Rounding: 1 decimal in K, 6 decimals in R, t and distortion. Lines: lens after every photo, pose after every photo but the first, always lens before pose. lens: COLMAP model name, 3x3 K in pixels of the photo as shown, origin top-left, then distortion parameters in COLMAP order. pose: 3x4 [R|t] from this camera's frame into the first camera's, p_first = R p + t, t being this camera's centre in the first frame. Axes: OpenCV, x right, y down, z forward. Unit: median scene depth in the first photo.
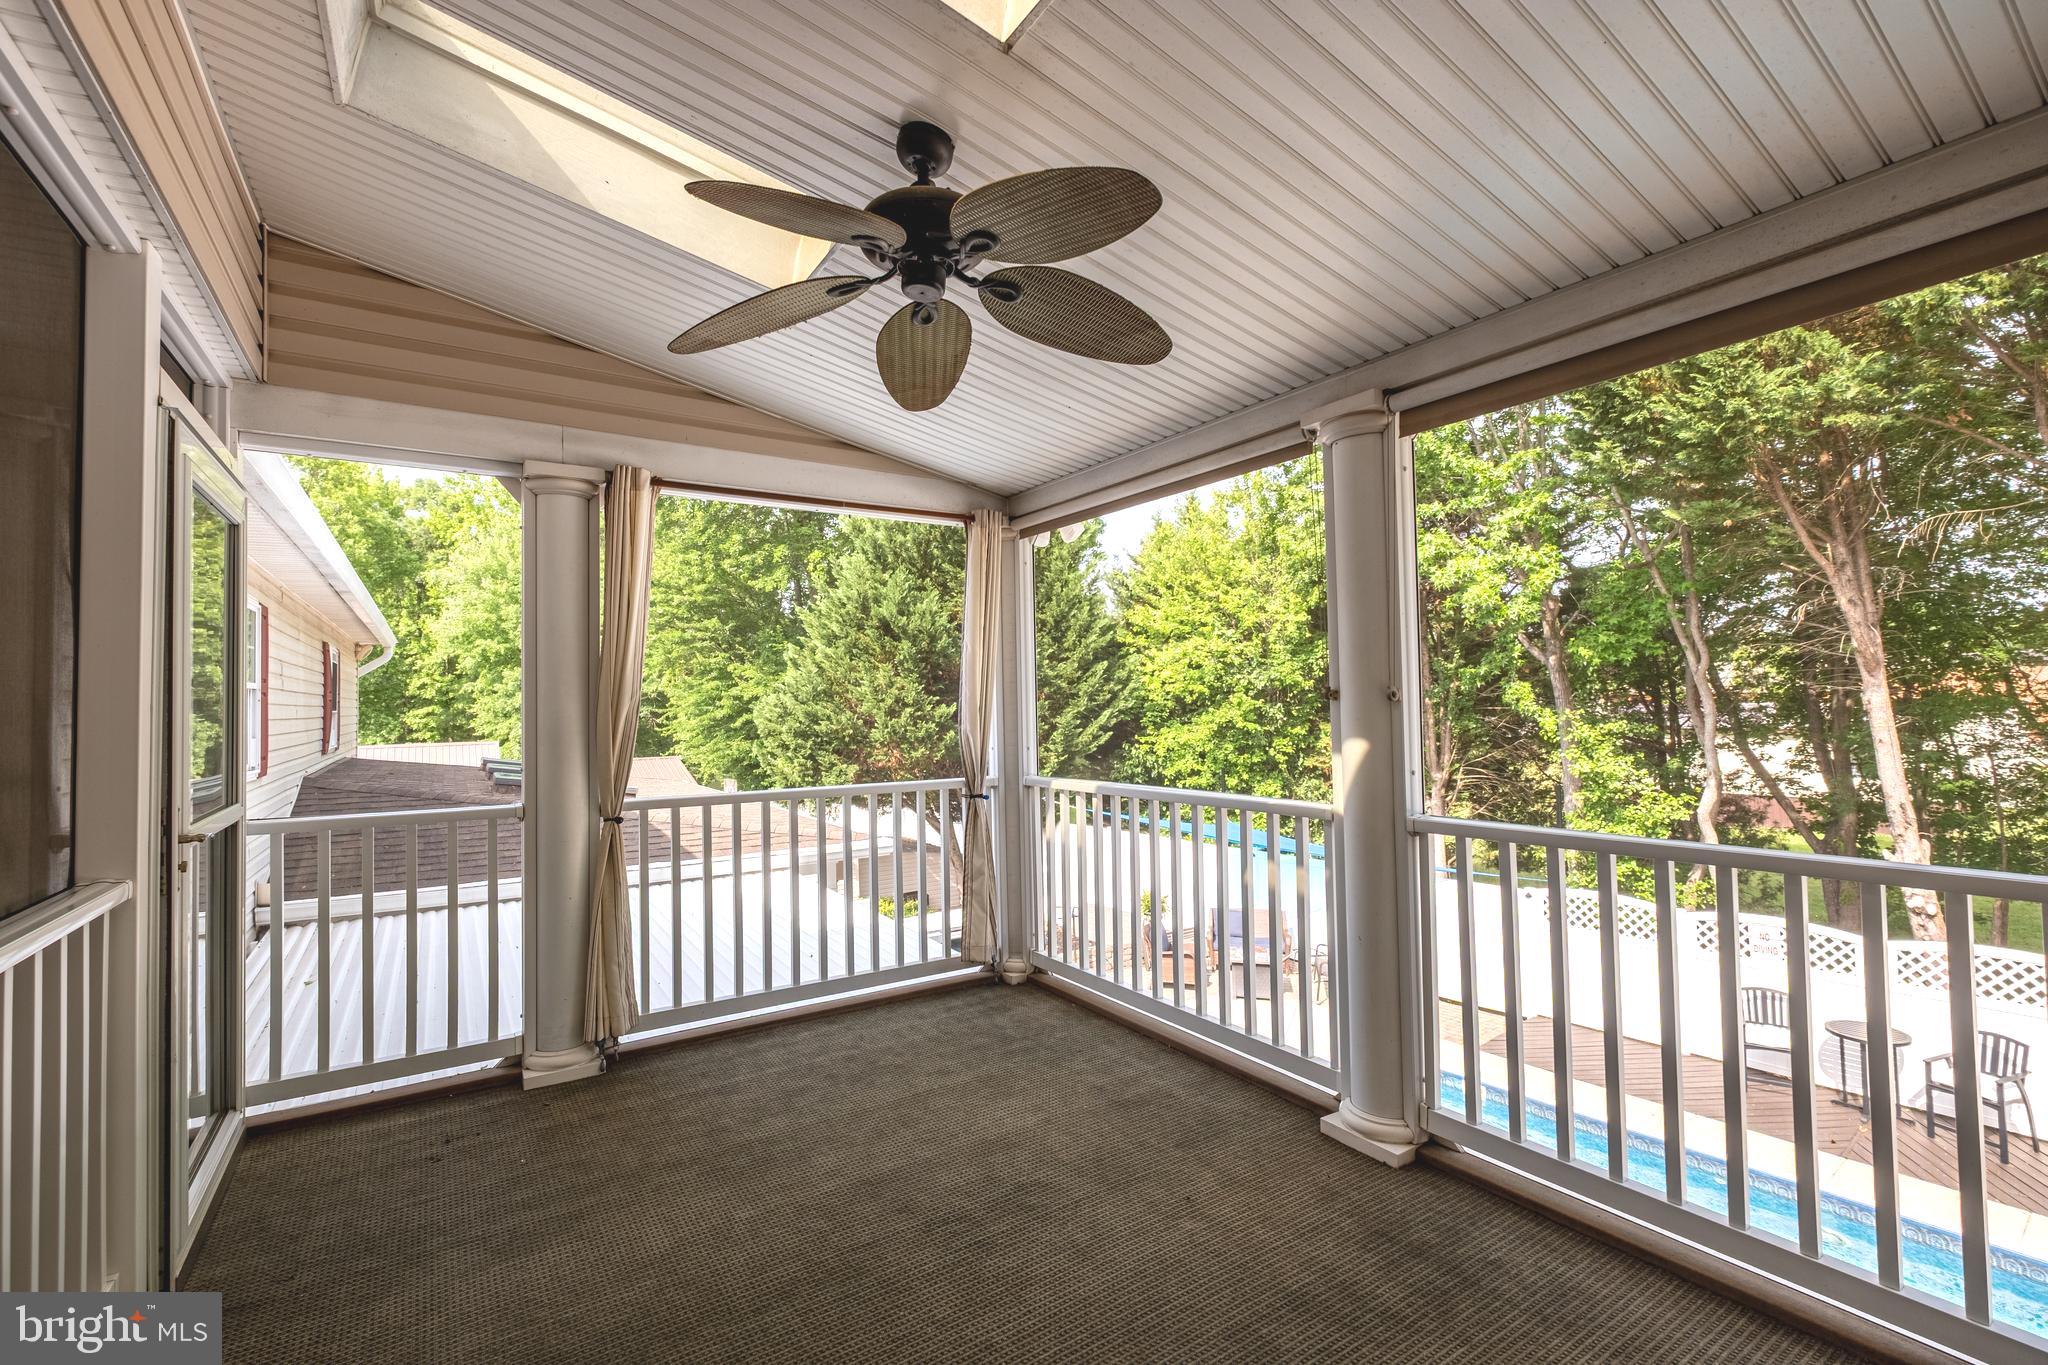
lens RADIAL K [[890.1, 0, 1024.0], [0, 890.1, 682.5], [0, 0, 1]] dist [-0.000214, -0.000040]
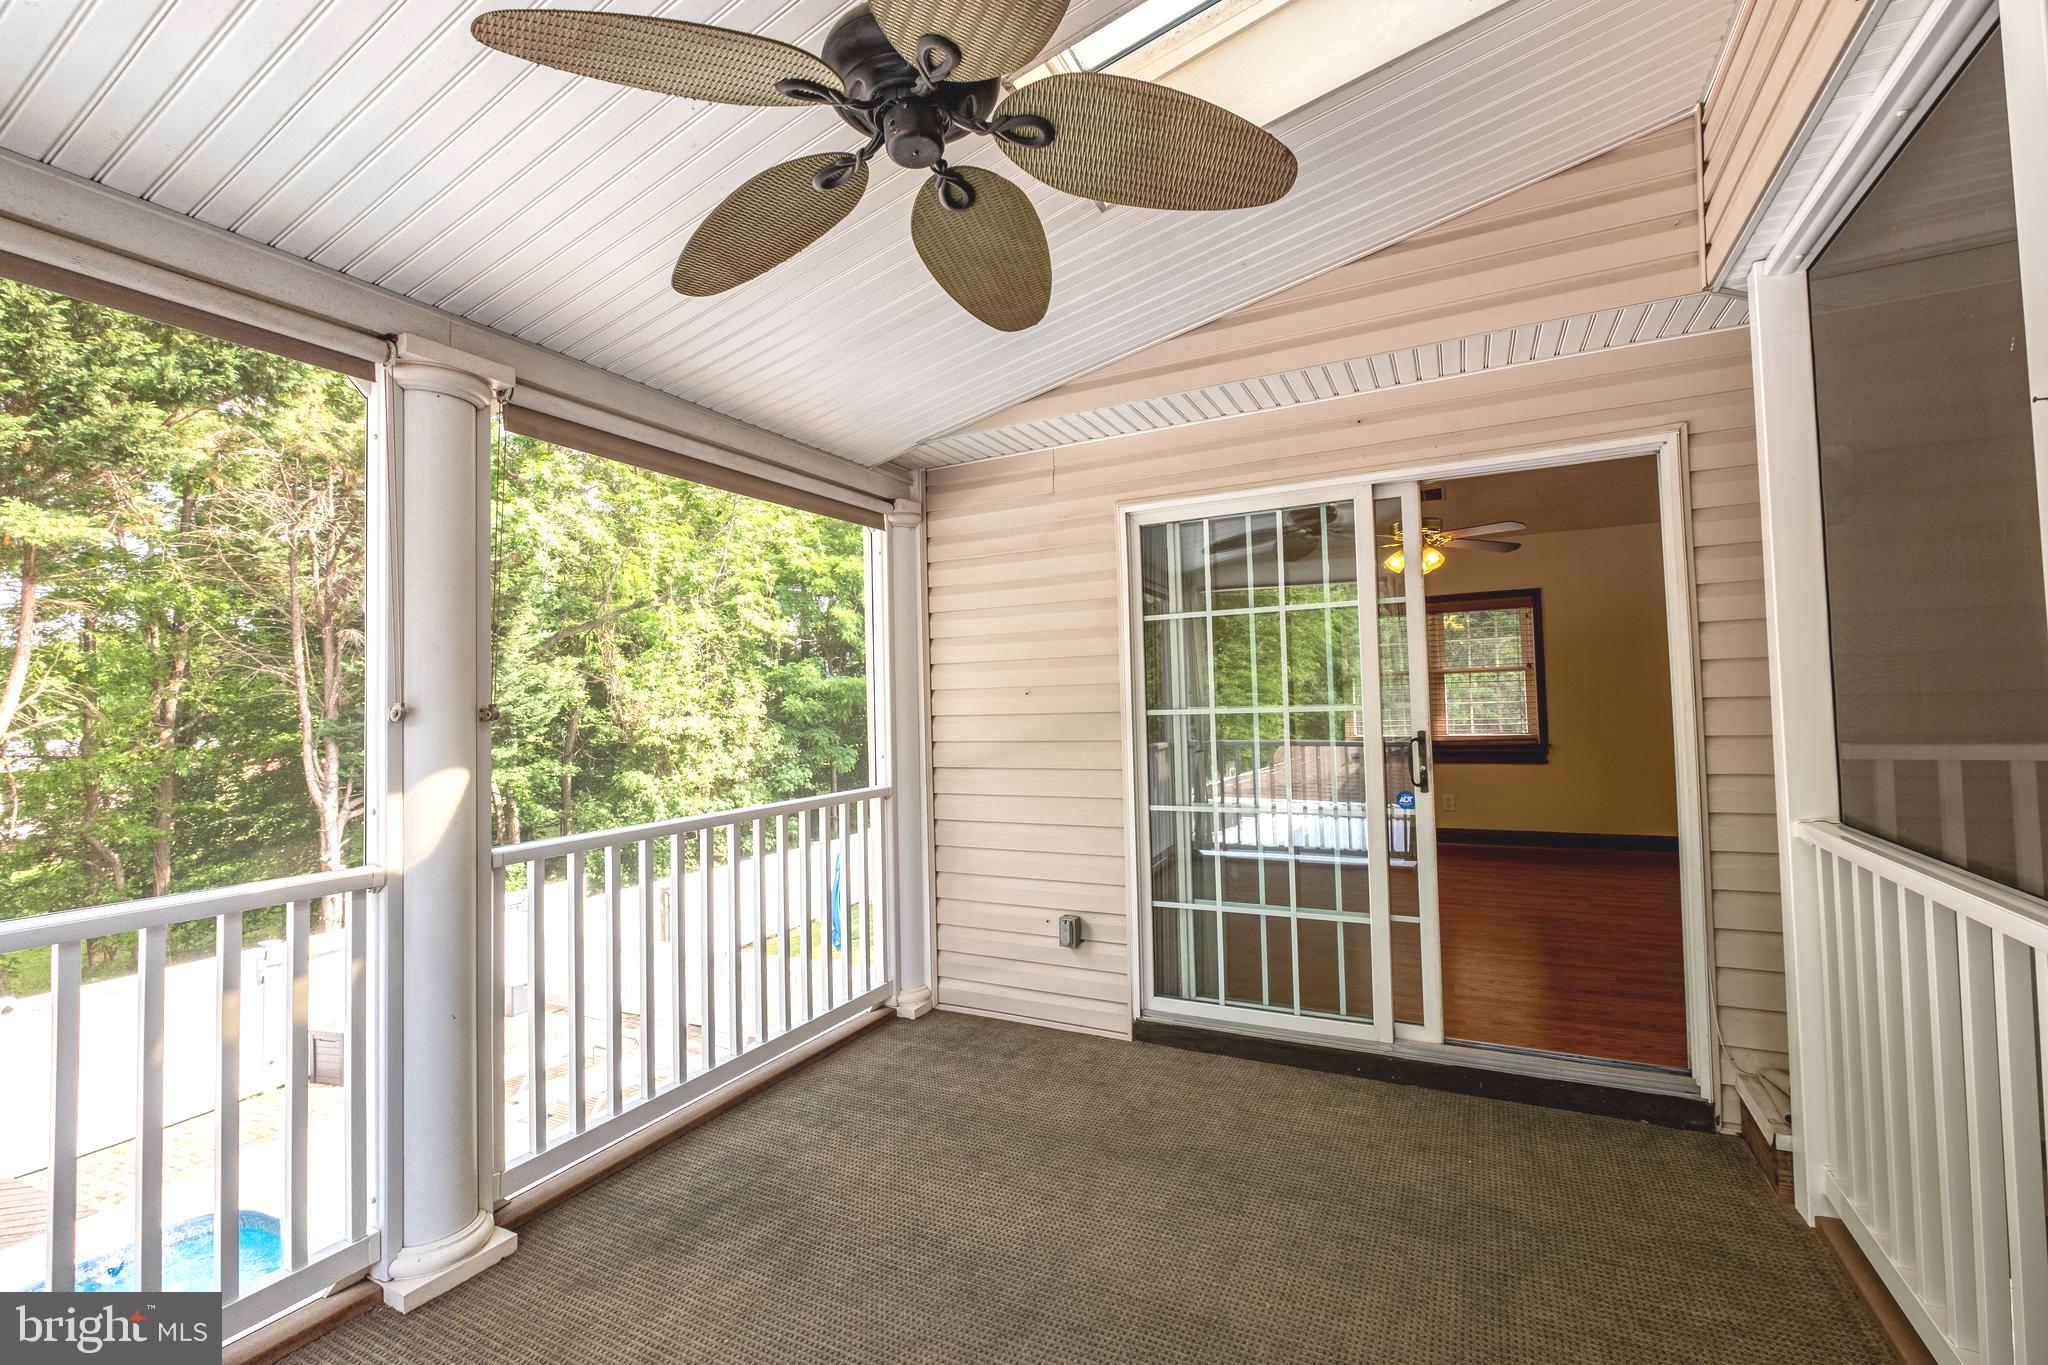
lens RADIAL K [[890.1, 0, 1024.0], [0, 890.1, 682.5], [0, 0, 1]] dist [-0.000214, -0.000040]
pose [[-0.489471, 0.048897, 0.870647, -0.669386], [0.005536, 0.998581, -0.052970, 0.037046], [-0.872002, -0.021108, -0.489047, 1.083516]]
